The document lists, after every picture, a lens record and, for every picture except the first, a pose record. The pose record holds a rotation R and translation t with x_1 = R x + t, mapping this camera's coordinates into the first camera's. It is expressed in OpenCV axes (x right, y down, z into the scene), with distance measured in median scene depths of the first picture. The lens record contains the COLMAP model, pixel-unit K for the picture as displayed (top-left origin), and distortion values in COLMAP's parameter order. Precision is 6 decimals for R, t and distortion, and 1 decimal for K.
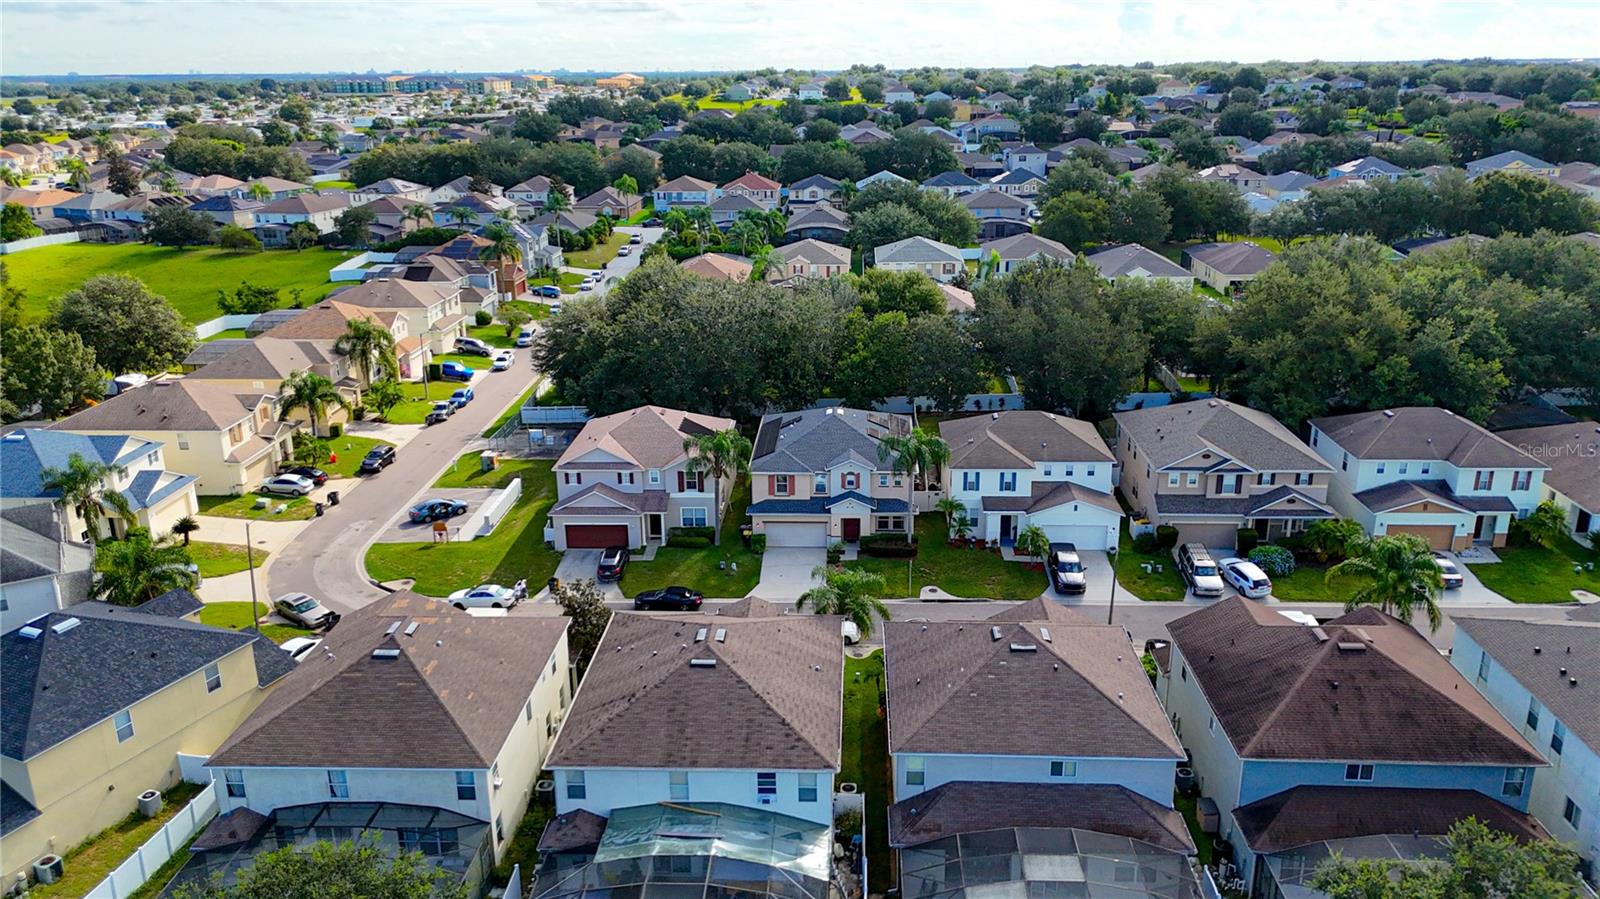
lens RADIAL K [[1167.3, 0, 808.0], [0, 1167.3, 449.8], [0, 0, 1]] dist [0.092651, -0.125899]
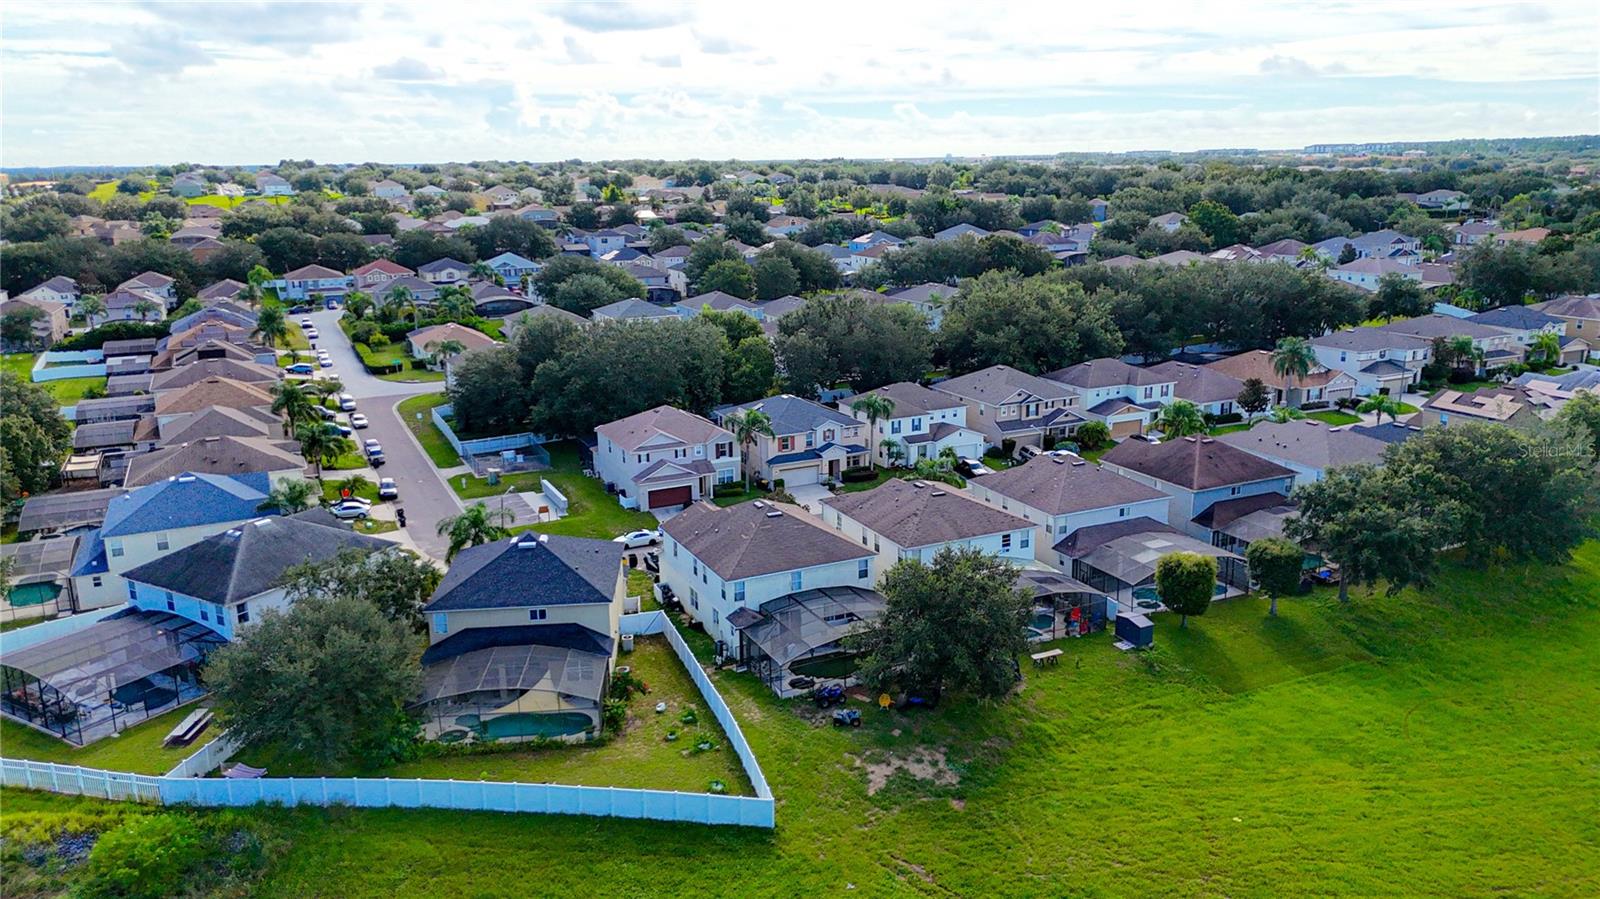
lens RADIAL K [[1167.3, 0, 808.0], [0, 1167.3, 449.8], [0, 0, 1]] dist [0.092651, -0.125899]
pose [[0.879347, -0.116929, 0.461602, -0.661773], [0.151315, 0.987753, -0.038044, 0.095814], [-0.451501, 0.103301, 0.886271, -0.292945]]
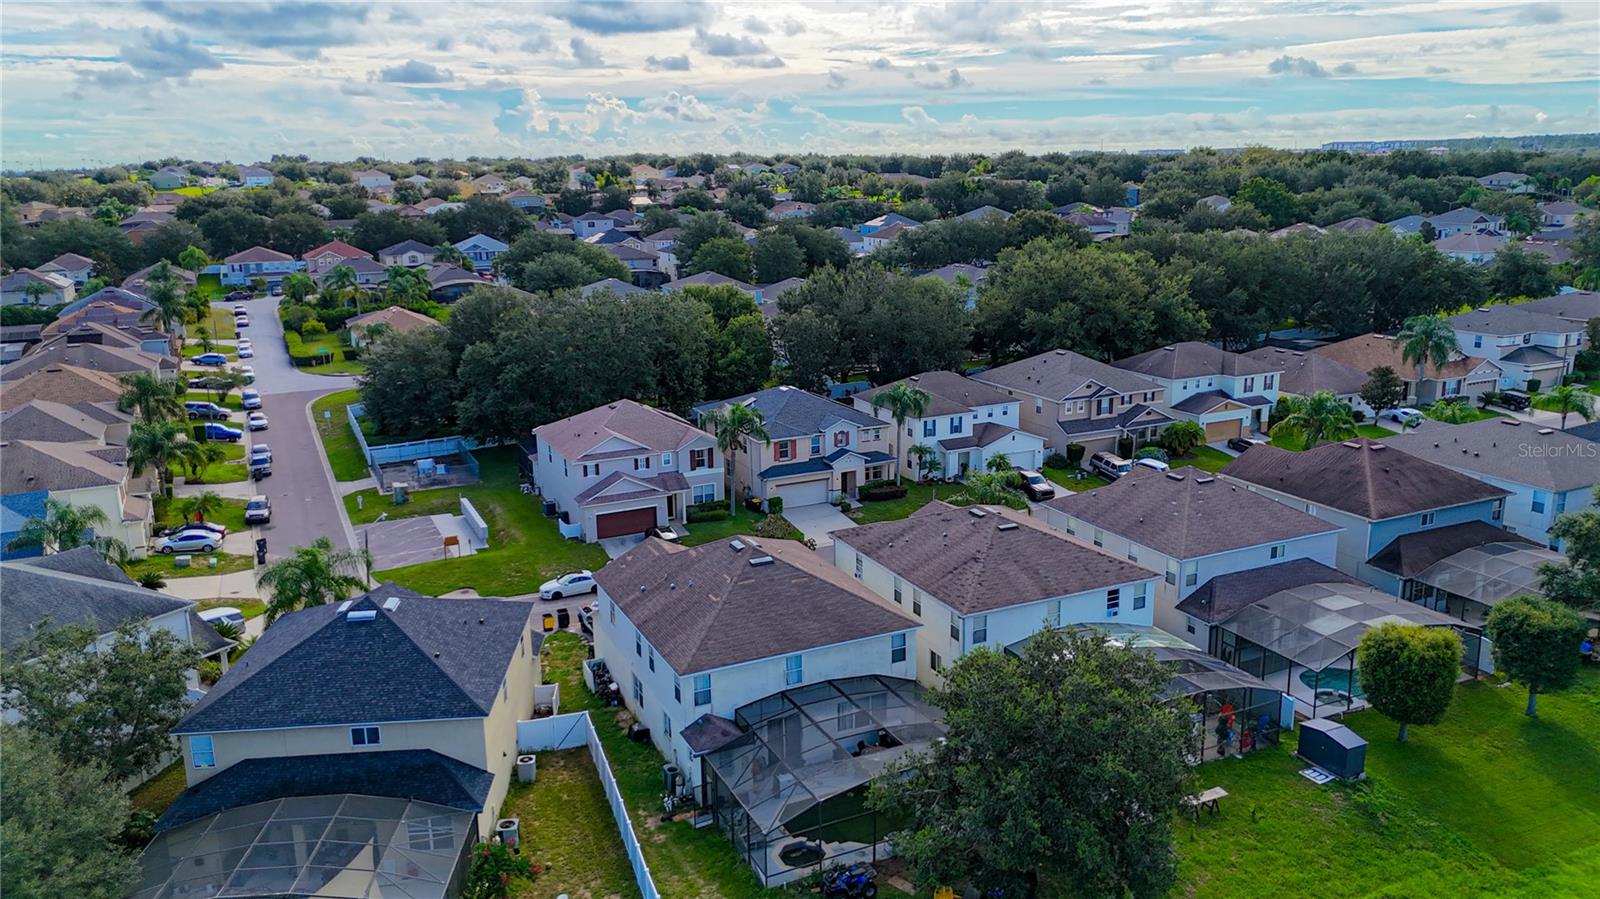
lens RADIAL K [[1167.3, 0, 808.0], [0, 1167.3, 449.8], [0, 0, 1]] dist [0.092651, -0.125899]
pose [[0.882515, -0.115562, 0.455865, -0.494539], [0.150917, 0.987663, -0.041790, 0.077481], [-0.445412, 0.105678, 0.889067, 0.022480]]
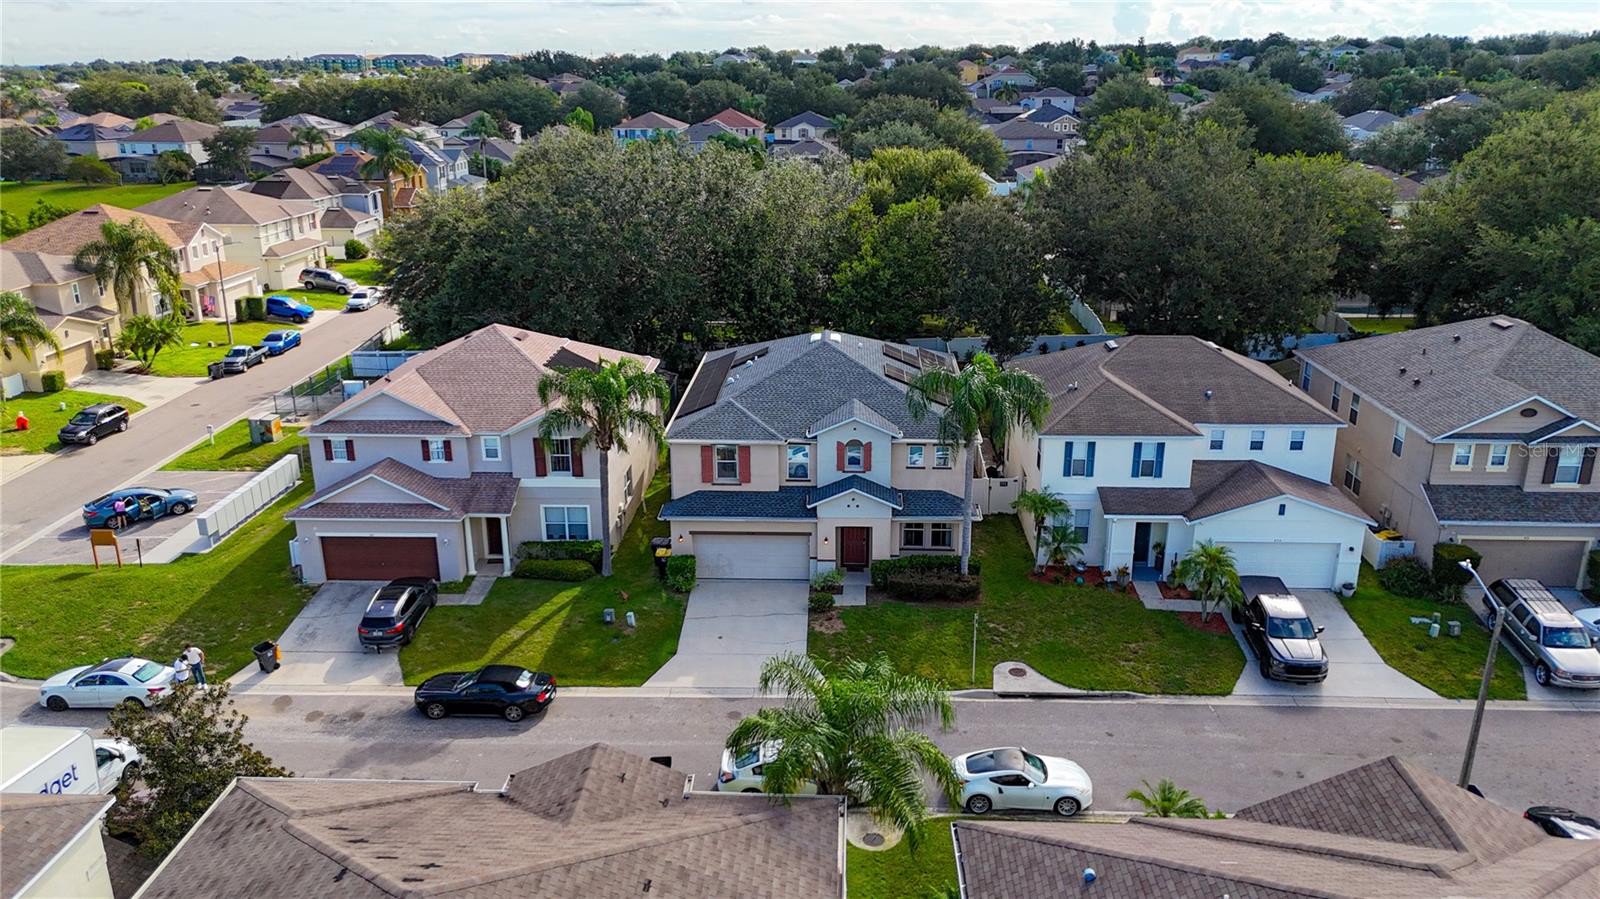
lens RADIAL K [[1167.3, 0, 808.0], [0, 1167.3, 449.8], [0, 0, 1]] dist [0.092651, -0.125899]
pose [[0.999969, 0.005262, 0.005890, 0.011943], [-0.005272, 0.999985, 0.001748, 0.022236], [-0.005881, -0.001779, 0.999981, 0.457512]]
